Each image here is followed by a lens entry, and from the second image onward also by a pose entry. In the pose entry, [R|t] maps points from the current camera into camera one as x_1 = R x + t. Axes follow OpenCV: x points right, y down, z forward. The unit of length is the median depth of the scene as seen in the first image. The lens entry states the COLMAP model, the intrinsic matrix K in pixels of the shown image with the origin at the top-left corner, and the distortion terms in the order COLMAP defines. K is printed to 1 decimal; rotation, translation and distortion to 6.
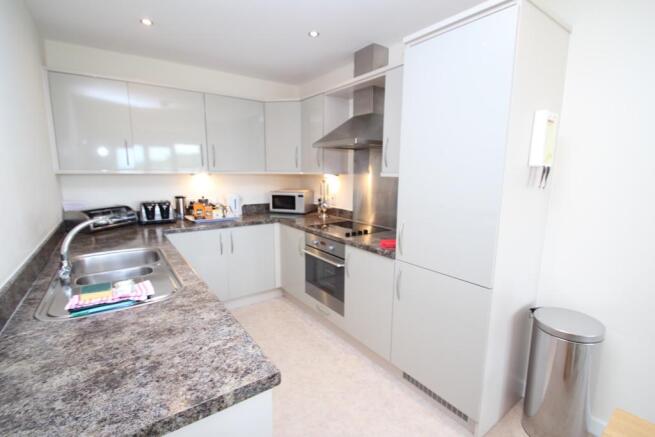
lens RADIAL K [[300.9, 0, 327.5], [0, 300.9, 218.5], [0, 0, 1]] dist [-0.000997, -0.000118]
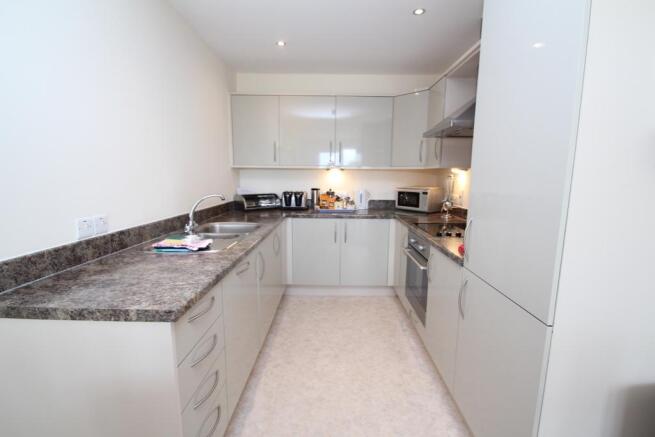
lens RADIAL K [[300.9, 0, 327.5], [0, 300.9, 218.5], [0, 0, 1]] dist [-0.000997, -0.000118]
pose [[0.812539, 0.087095, -0.576363, 0.245540], [-0.096200, 0.995252, 0.014775, 0.021026], [0.574913, 0.043441, 0.817060, 0.095232]]
